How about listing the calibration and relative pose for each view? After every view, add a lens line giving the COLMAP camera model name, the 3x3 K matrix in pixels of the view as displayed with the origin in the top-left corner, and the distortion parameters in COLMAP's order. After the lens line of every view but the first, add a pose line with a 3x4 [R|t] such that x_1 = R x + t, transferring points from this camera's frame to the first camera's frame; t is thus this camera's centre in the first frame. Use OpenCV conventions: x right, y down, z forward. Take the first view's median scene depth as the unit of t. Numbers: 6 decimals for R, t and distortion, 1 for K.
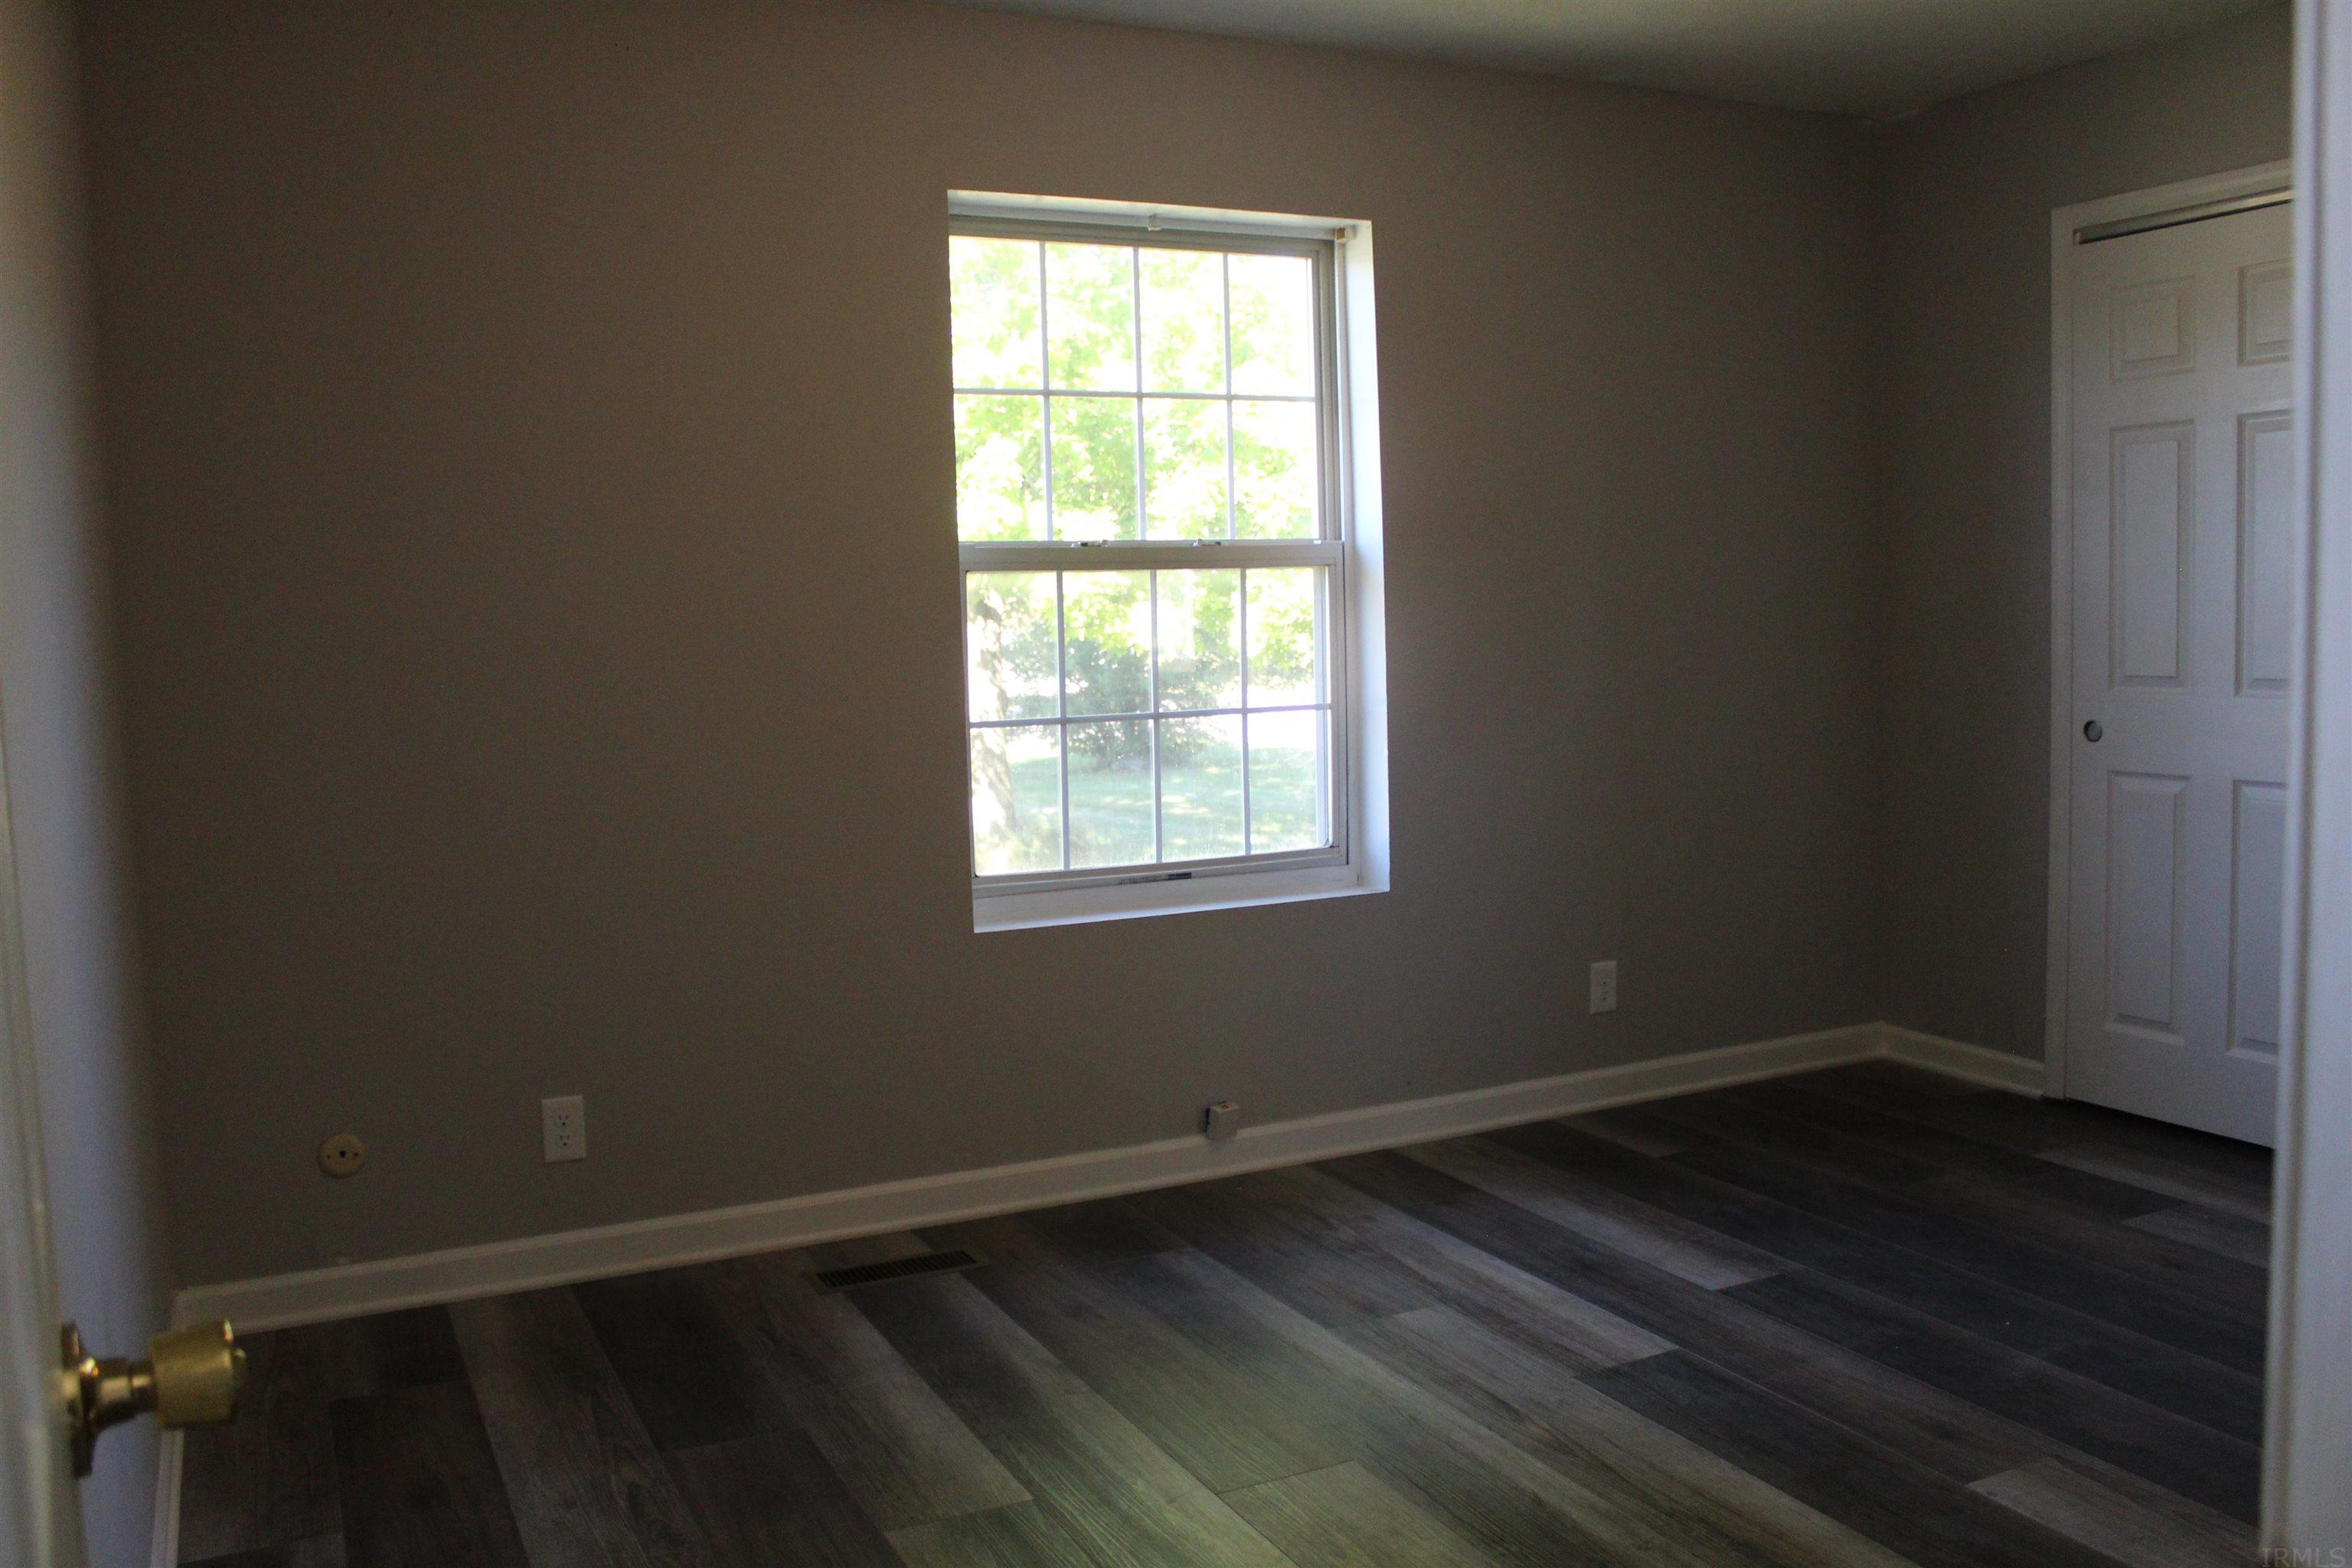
lens RADIAL K [[1960.3, 0, 1176.0], [0, 1960.3, 784.0], [0, 0, 1]] dist [-0.150046, 0.127296]
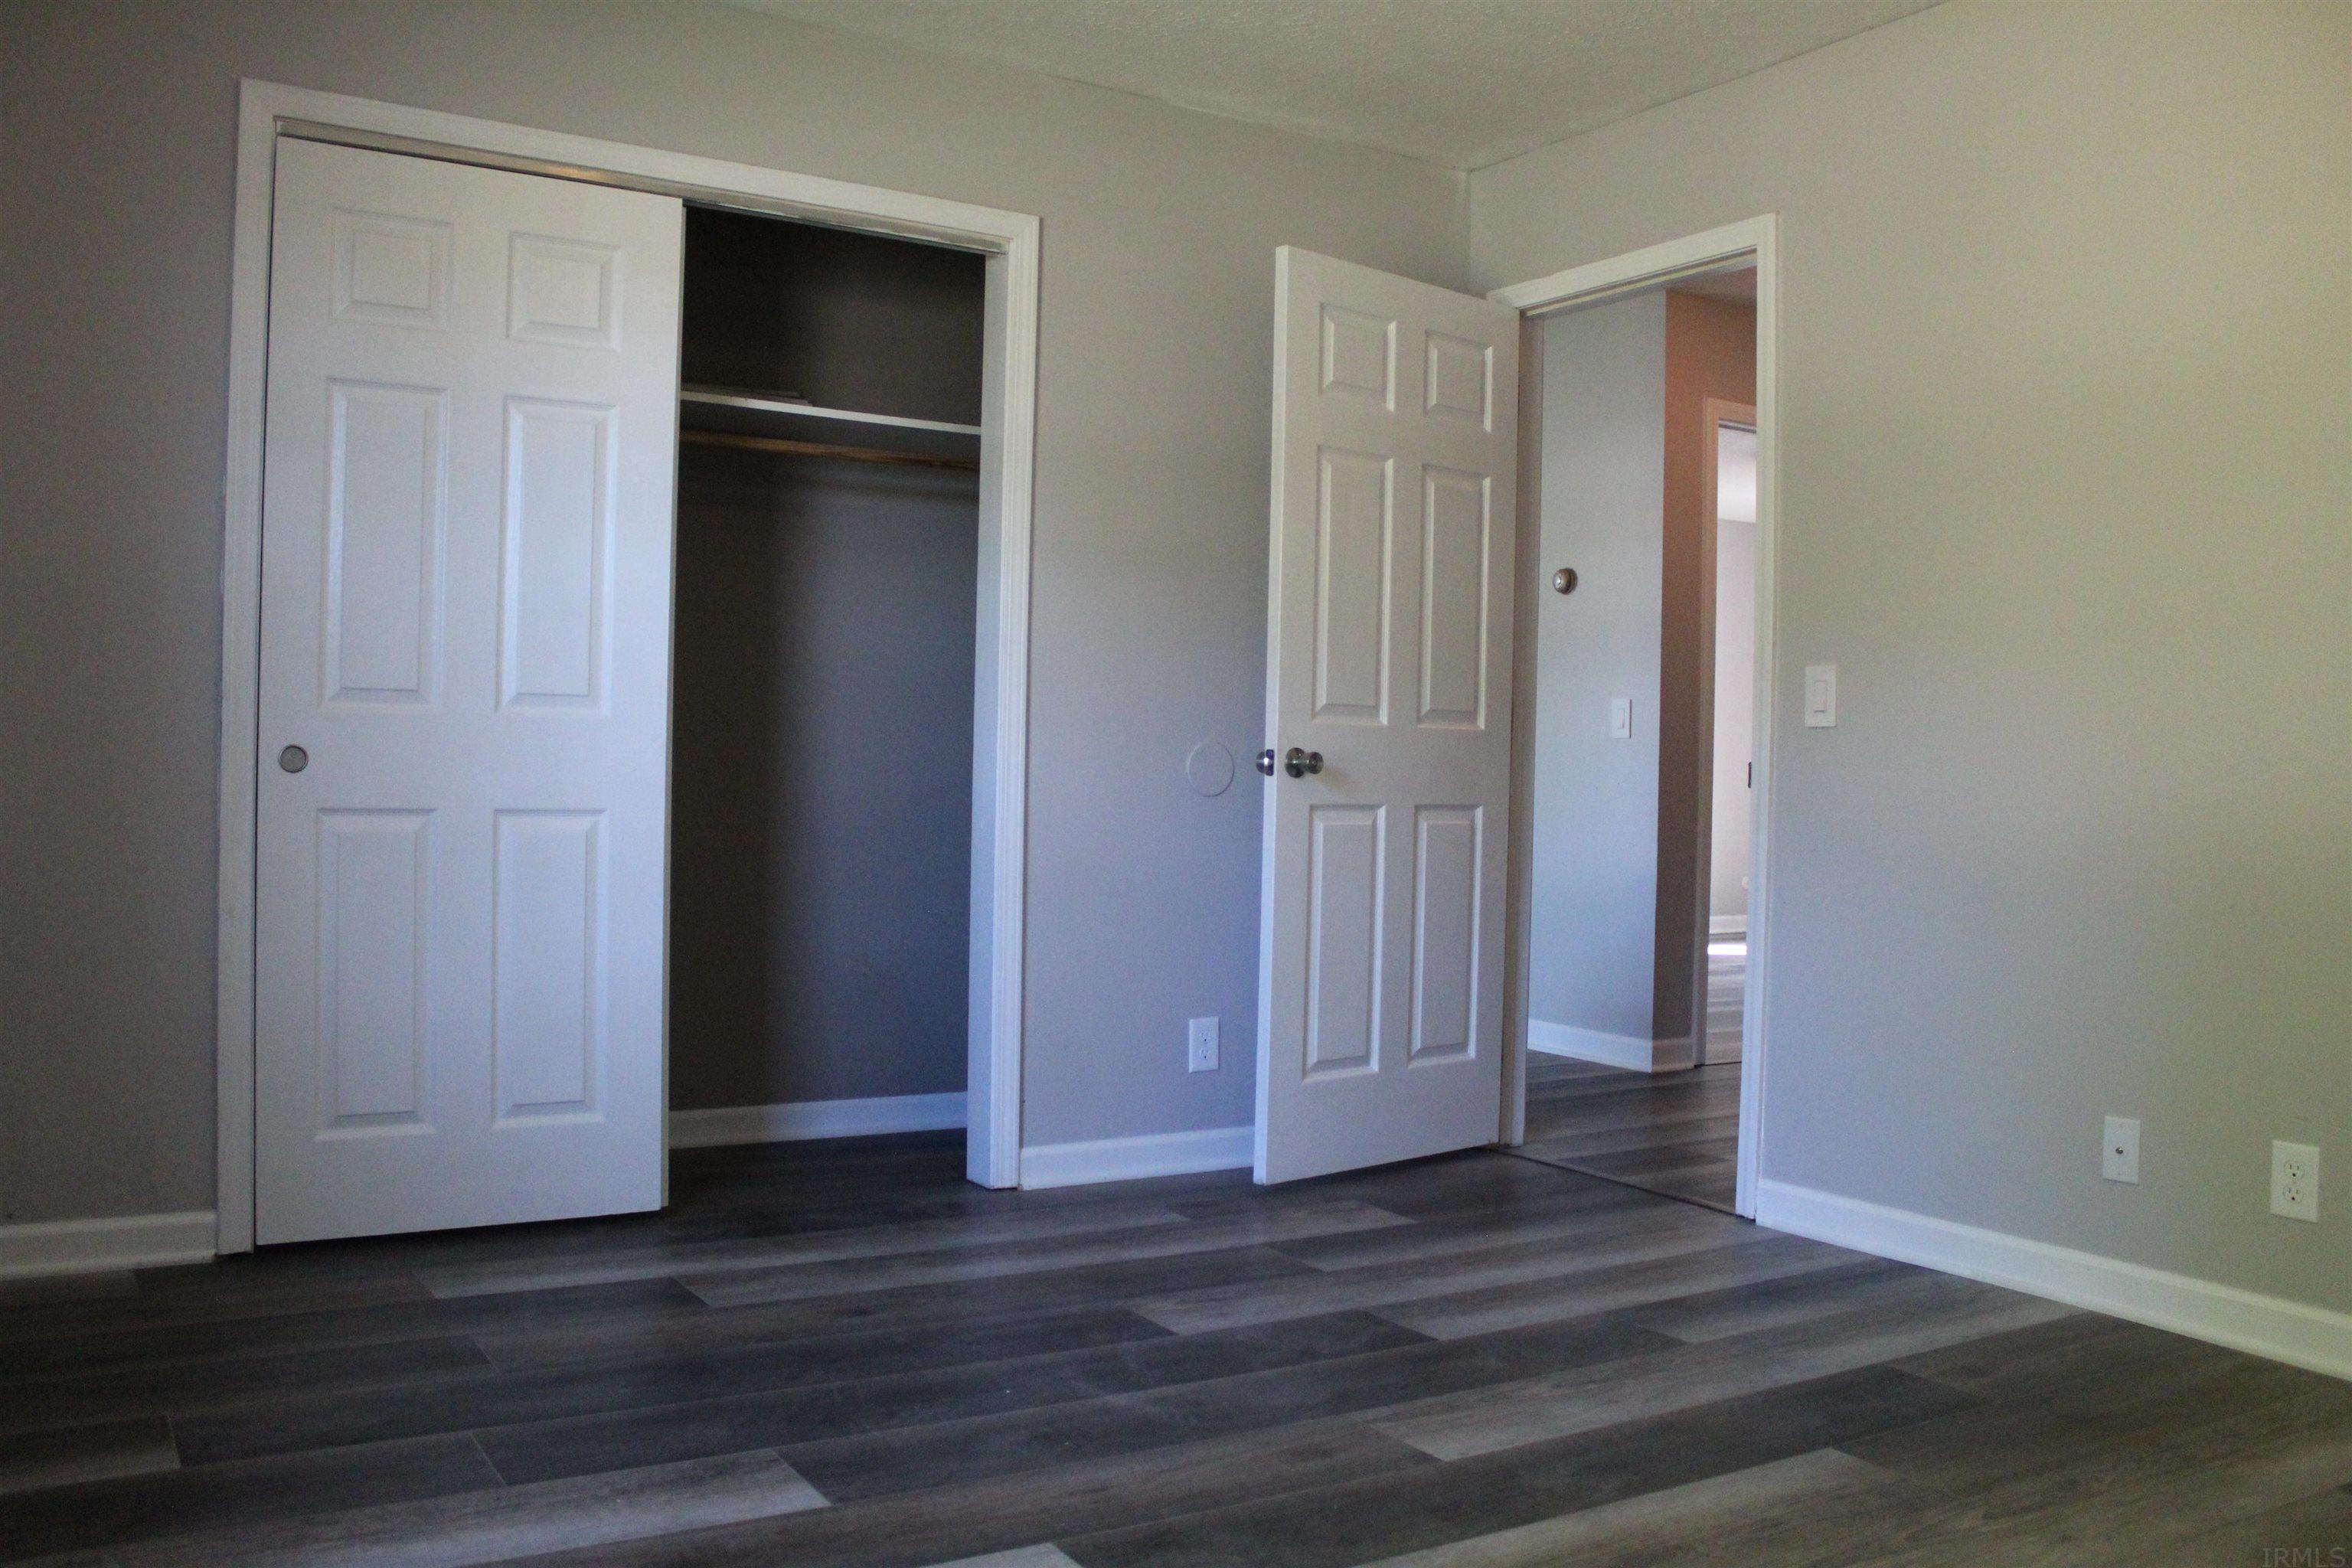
lens RADIAL K [[1960.3, 0, 1176.0], [0, 1960.3, 784.0], [0, 0, 1]] dist [-0.150046, 0.127296]
pose [[-0.094119, 0.018013, 0.995398, -0.347176], [0.071736, 0.997360, -0.011265, 0.018382], [-0.992973, 0.070345, -0.095163, 0.764183]]
